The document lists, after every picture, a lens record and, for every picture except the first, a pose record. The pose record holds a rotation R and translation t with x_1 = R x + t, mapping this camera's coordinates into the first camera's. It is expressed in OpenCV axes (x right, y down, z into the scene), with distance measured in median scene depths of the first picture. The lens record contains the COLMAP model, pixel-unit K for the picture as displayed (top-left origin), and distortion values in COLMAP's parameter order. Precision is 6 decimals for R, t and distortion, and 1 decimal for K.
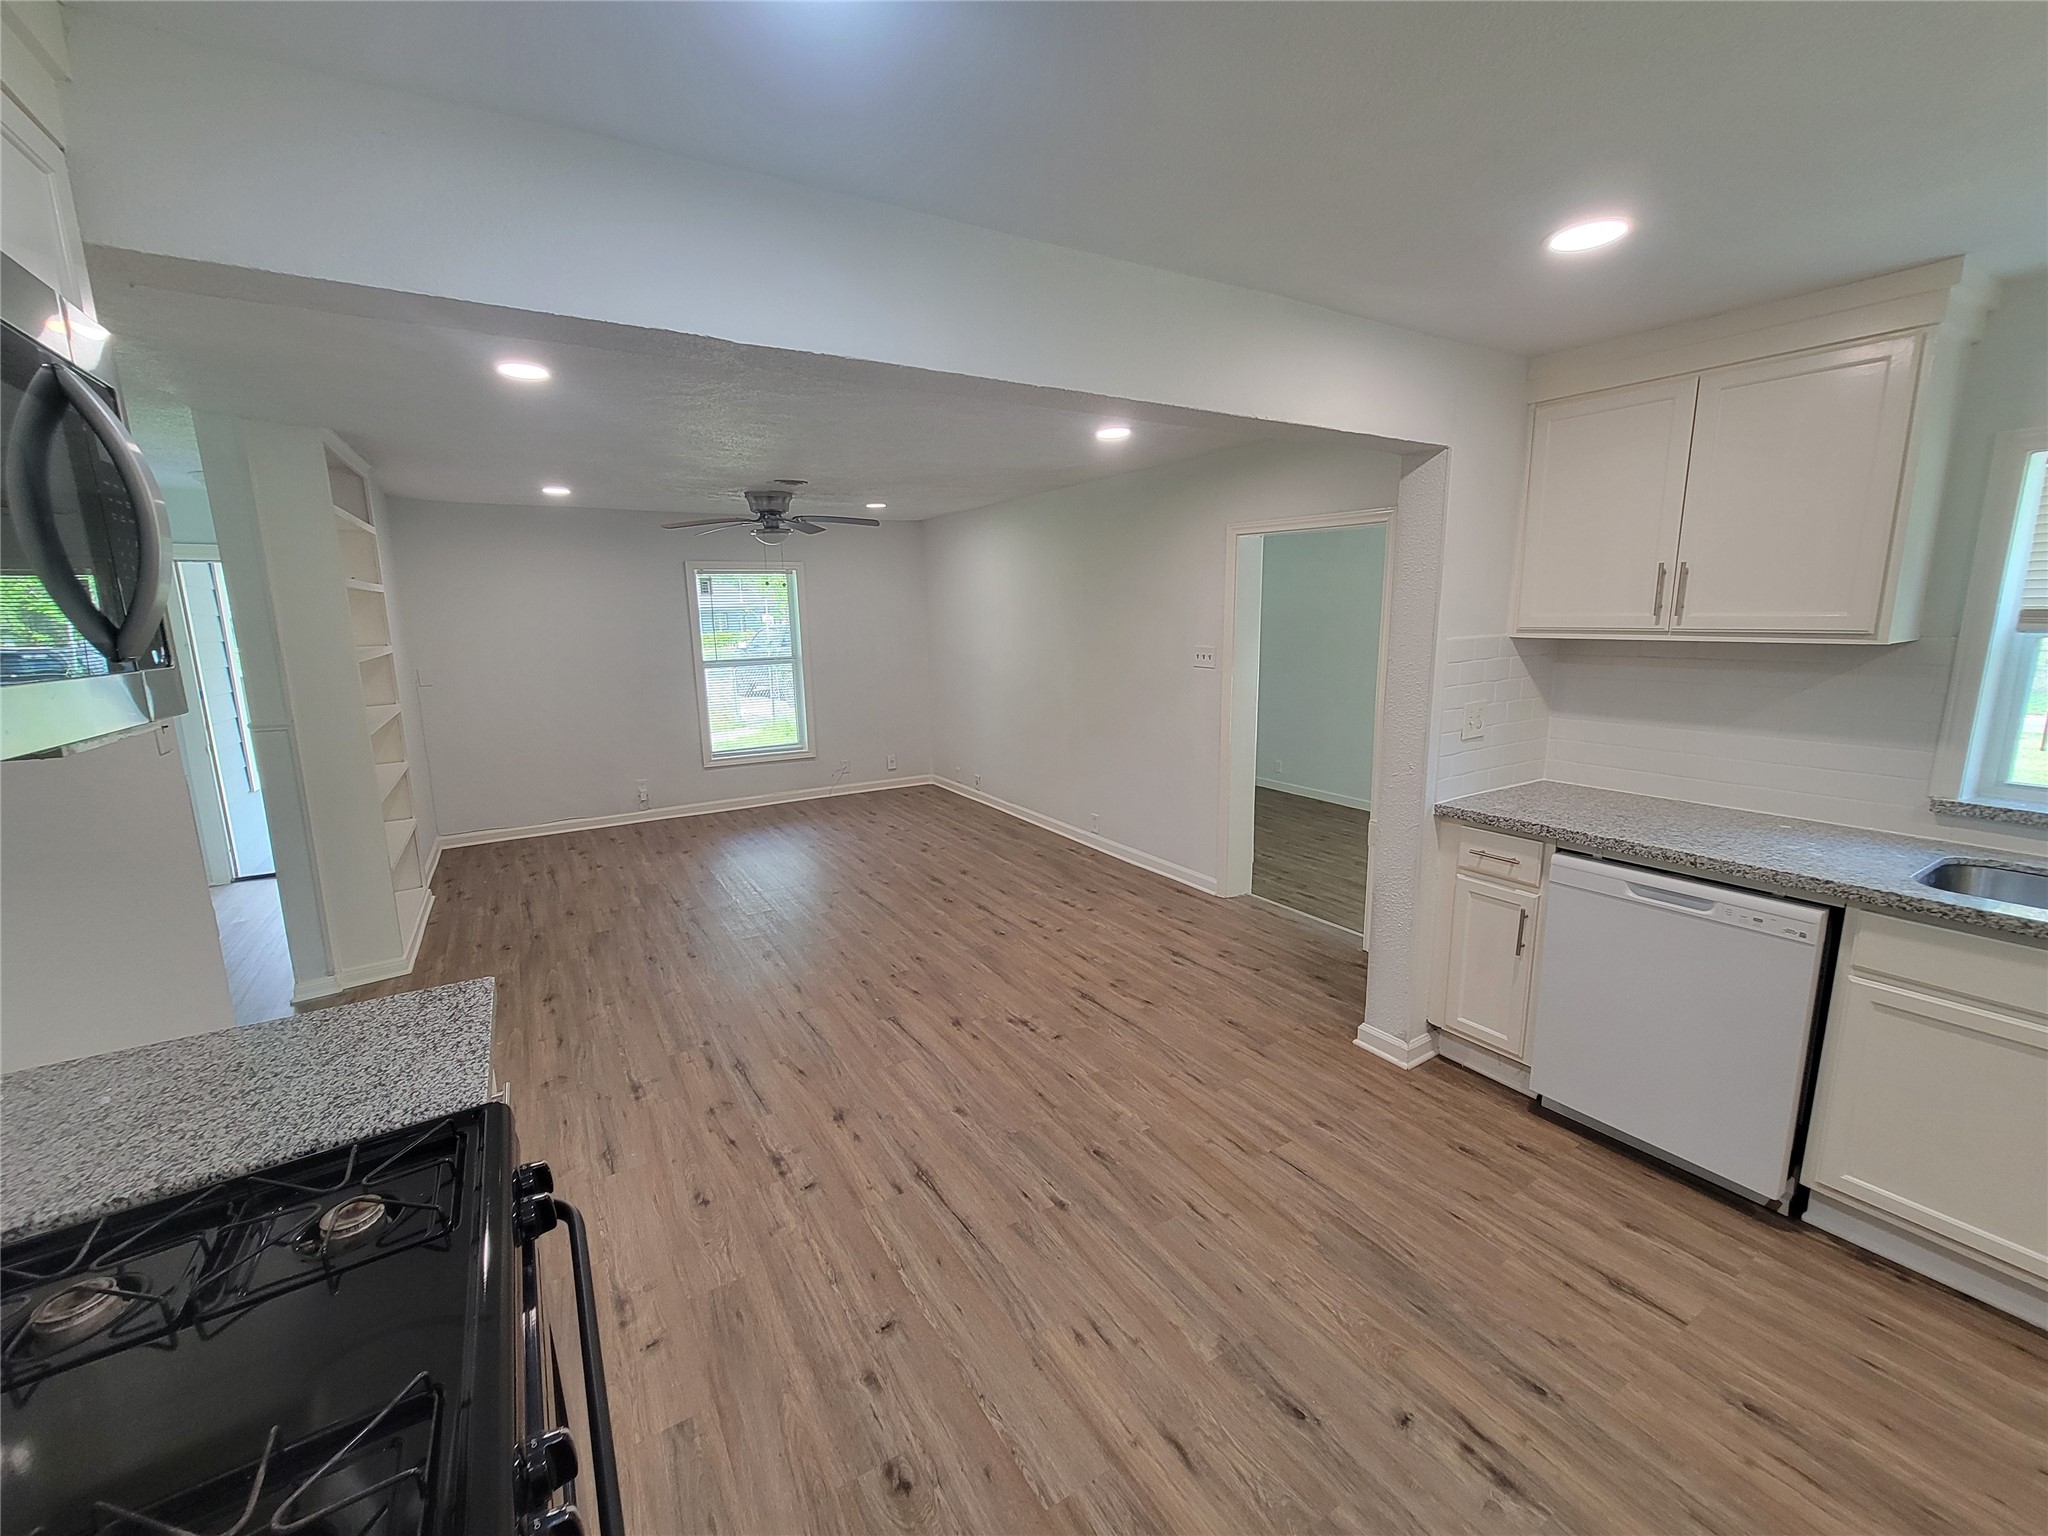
lens RADIAL K [[835.5, 0, 1010.6], [0, 835.5, 762.6], [0, 0, 1]] dist [-0.001631, 0.000786]
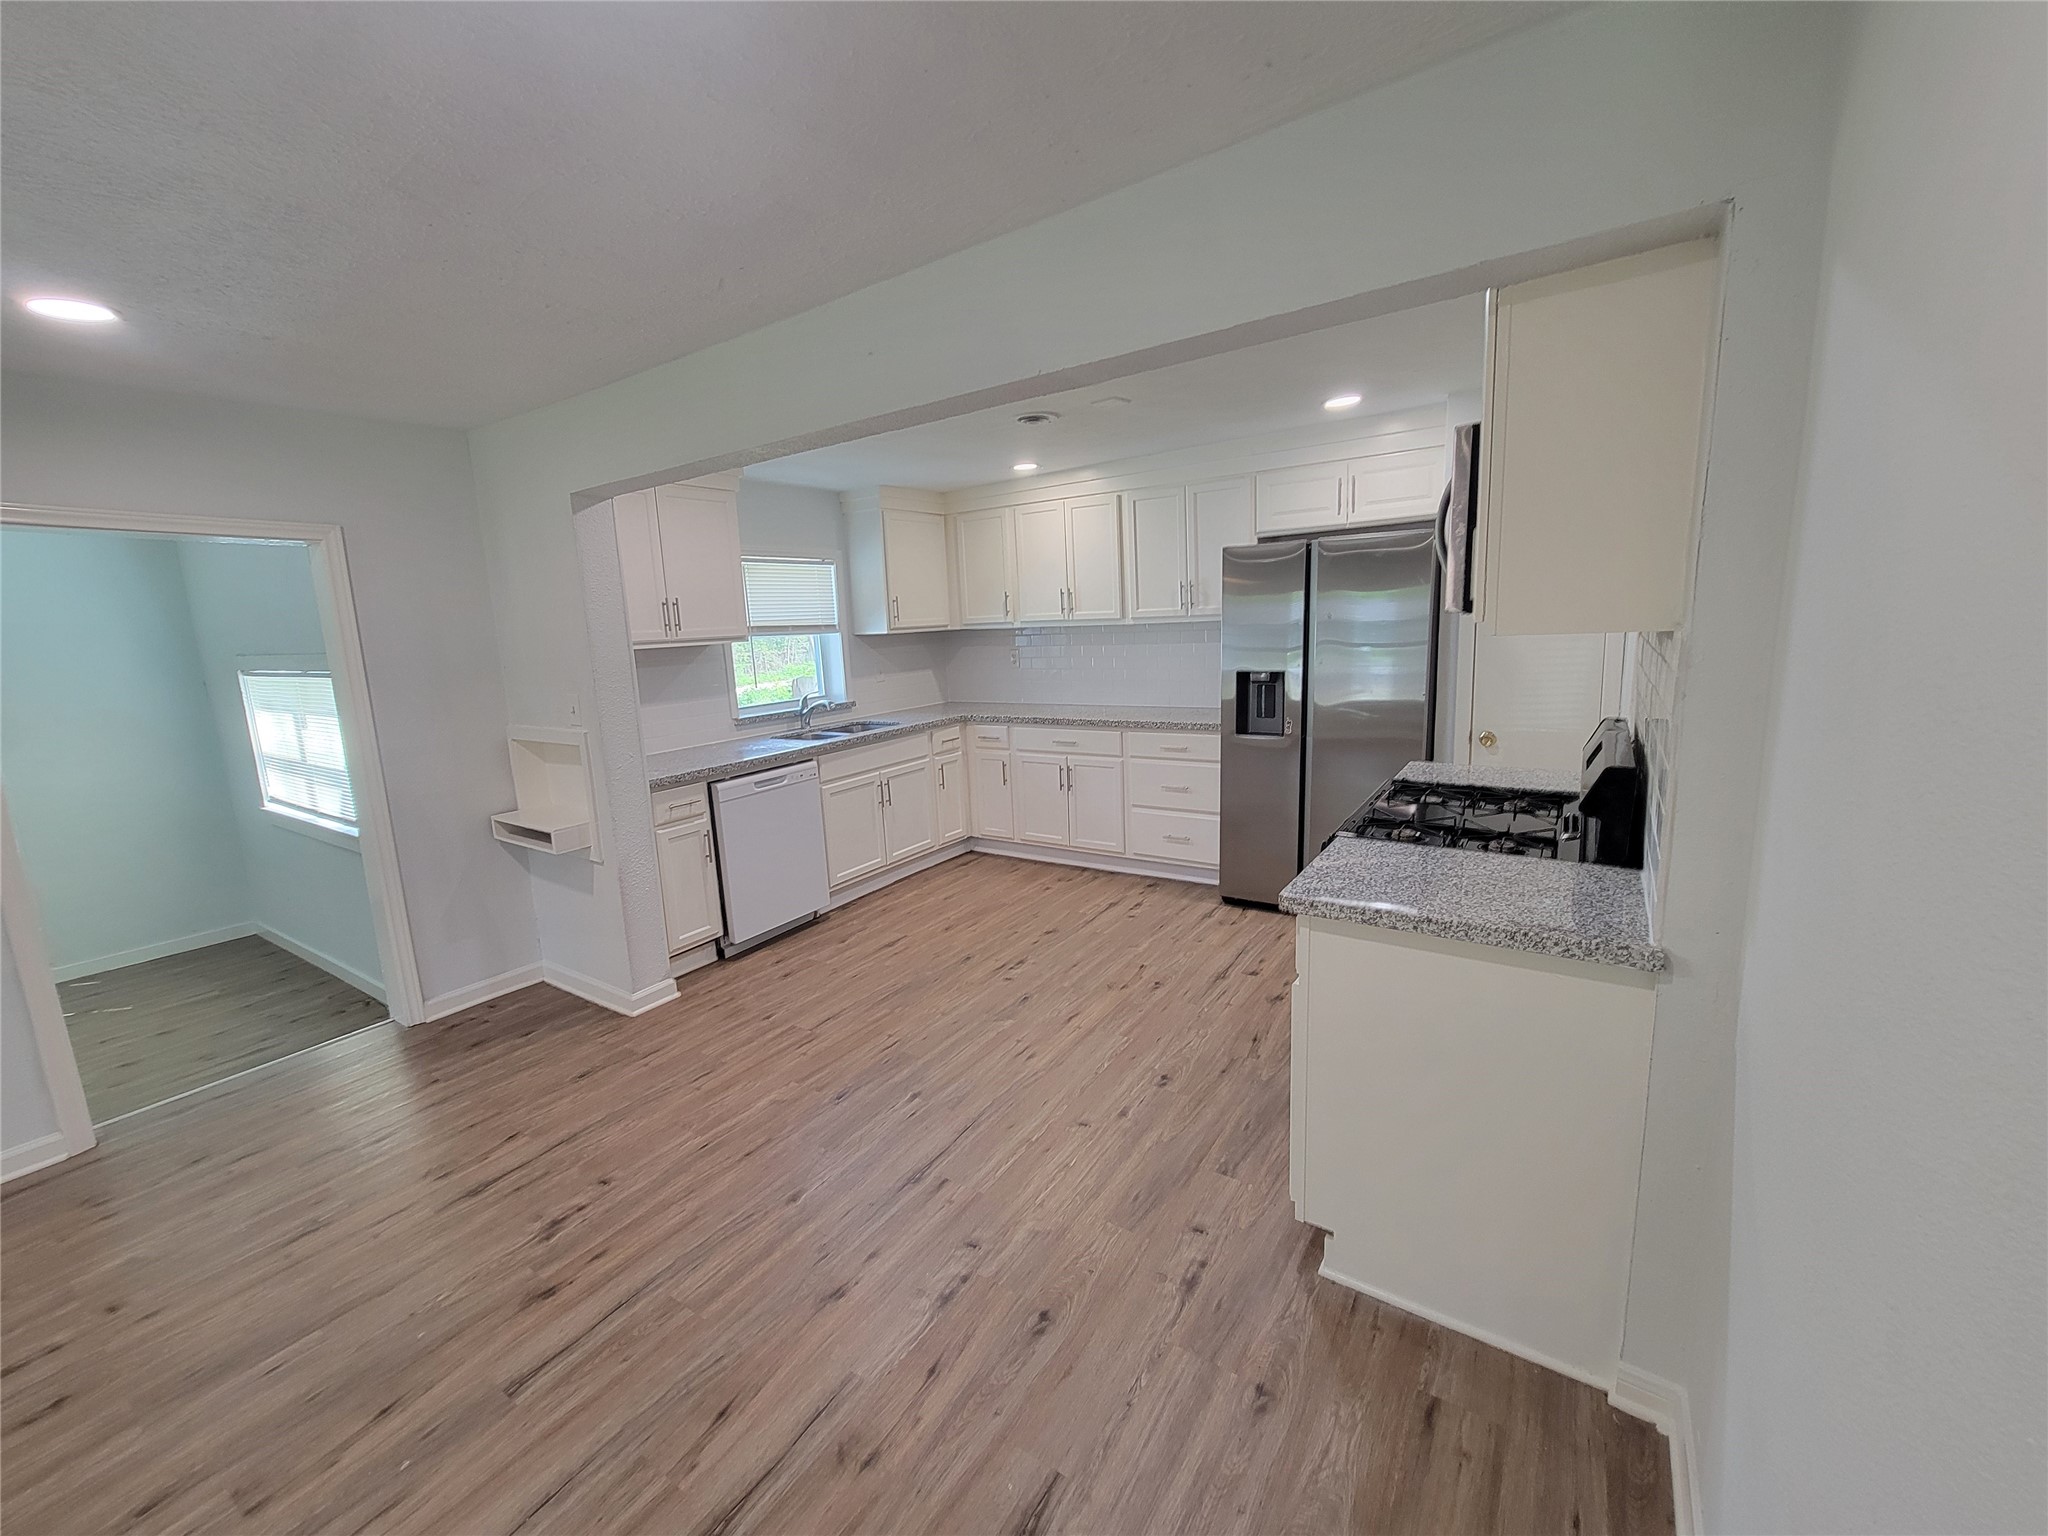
lens RADIAL K [[835.5, 0, 1010.6], [0, 835.5, 764.0], [0, 0, 1]] dist [-0.001631, 0.000786]
pose [[-0.420601, -0.119264, 0.899372, -0.874923], [0.218529, 0.948816, 0.228019, -0.145248], [-0.880534, 0.292444, -0.373011, 1.013843]]
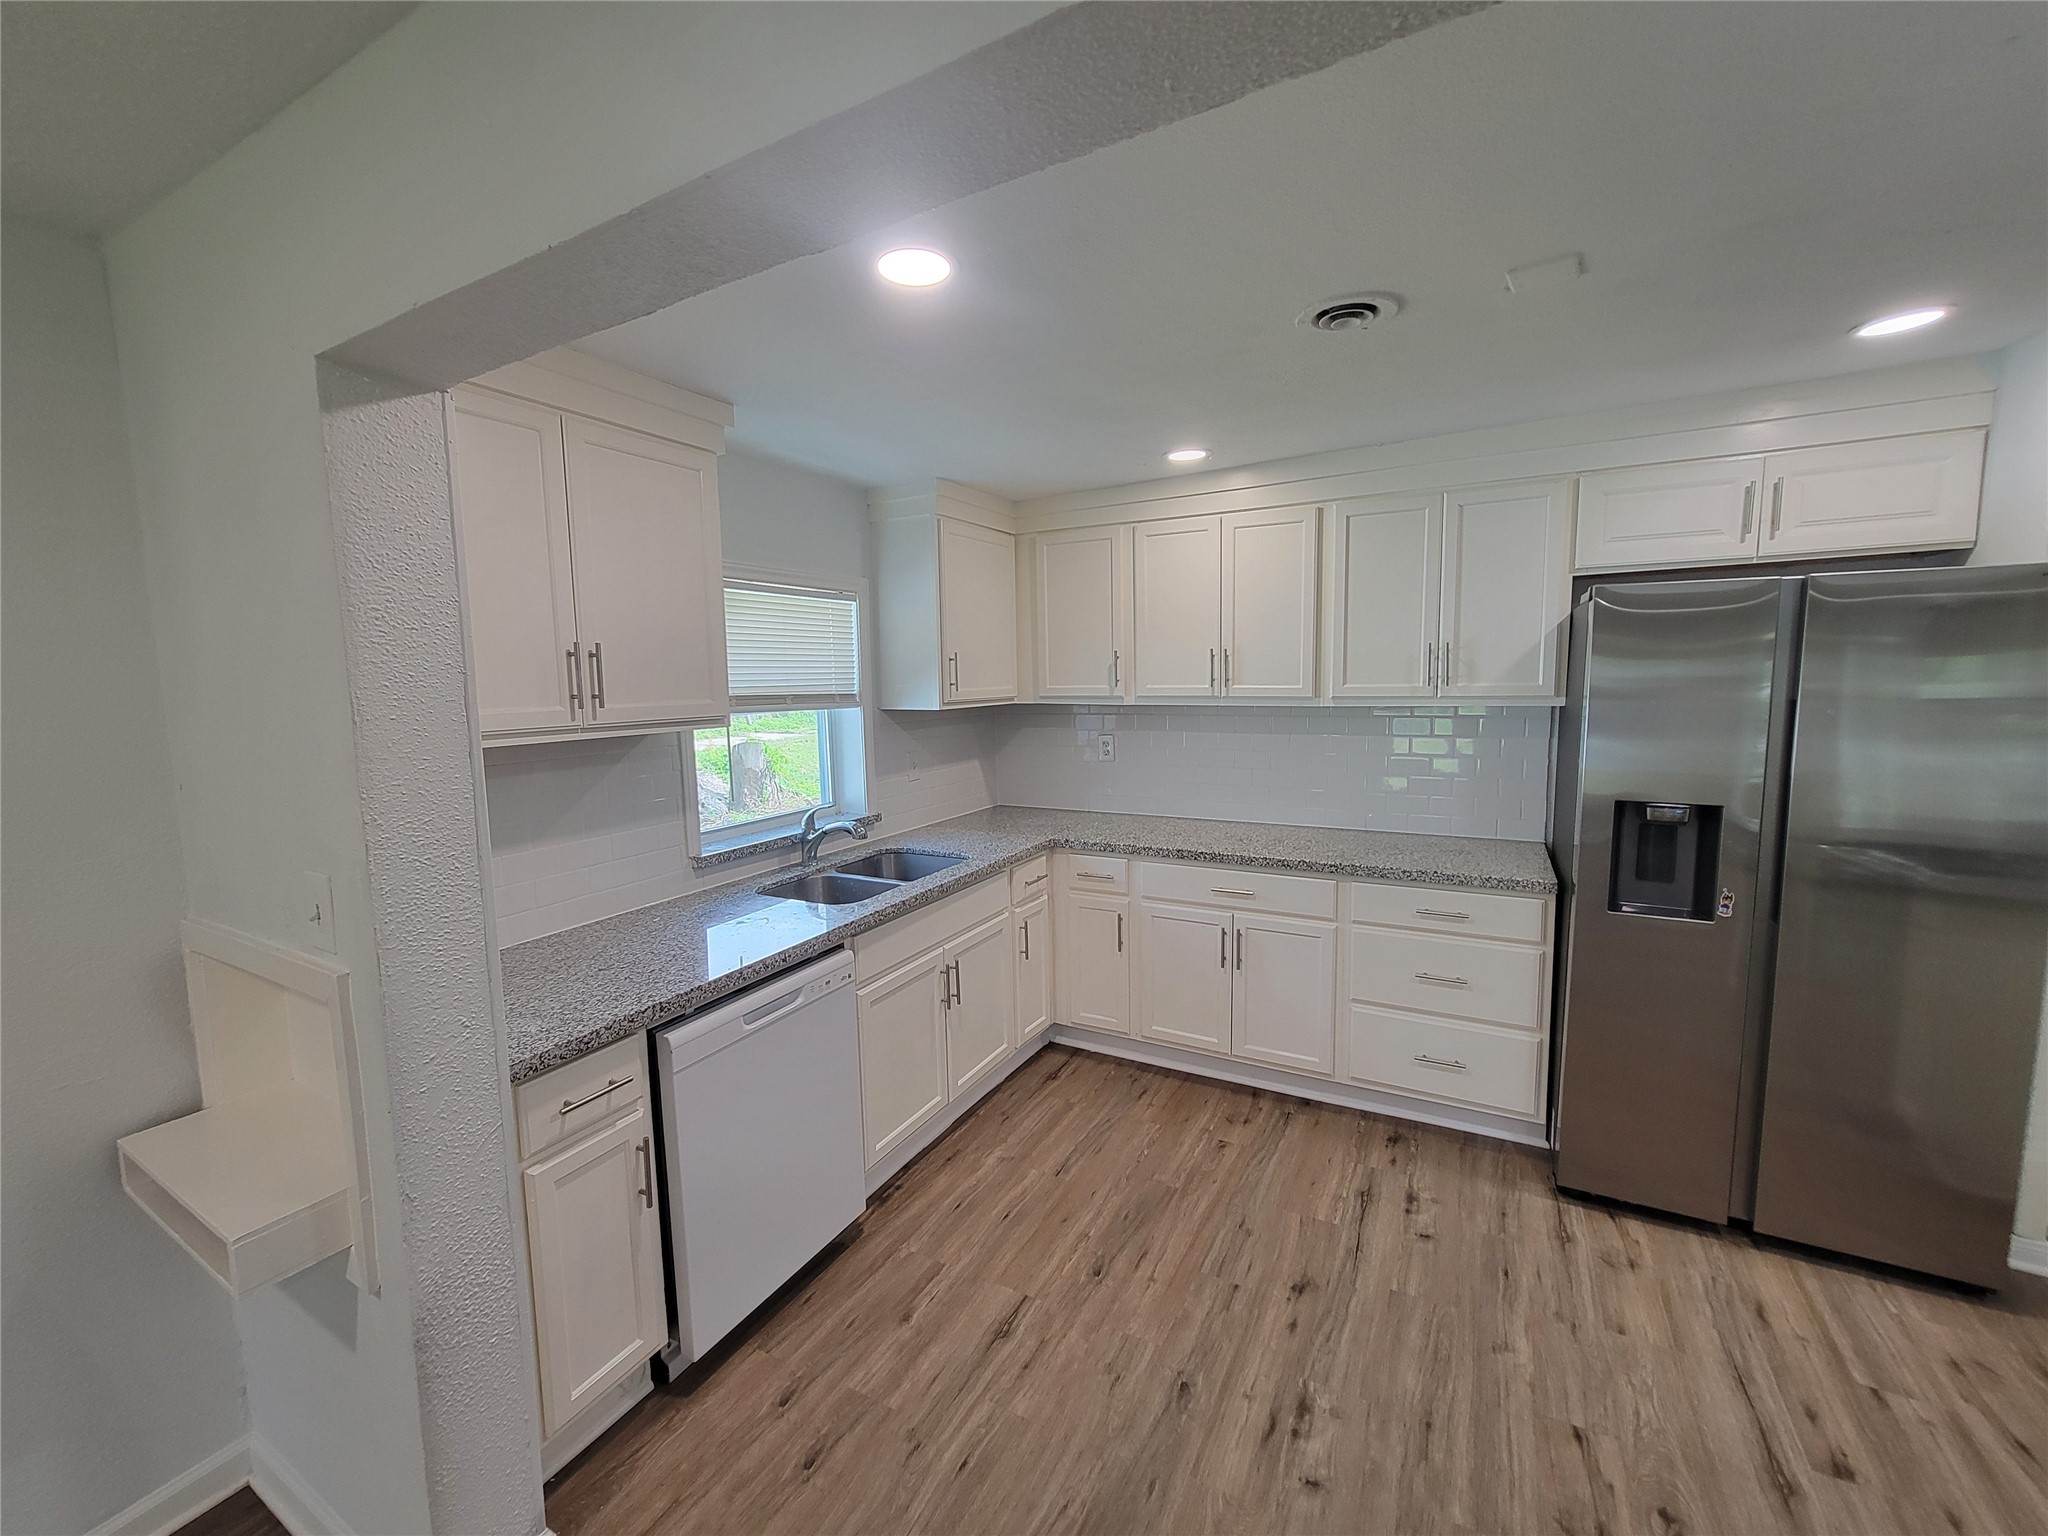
lens RADIAL K [[835.5, 0, 1013.6], [0, 835.5, 766.1], [0, 0, 1]] dist [-0.001631, 0.000786]
pose [[-0.499947, -0.067652, 0.863410, -0.094113], [0.185400, 0.965473, 0.183002, -0.177860], [-0.845979, 0.251567, -0.470142, 0.960707]]
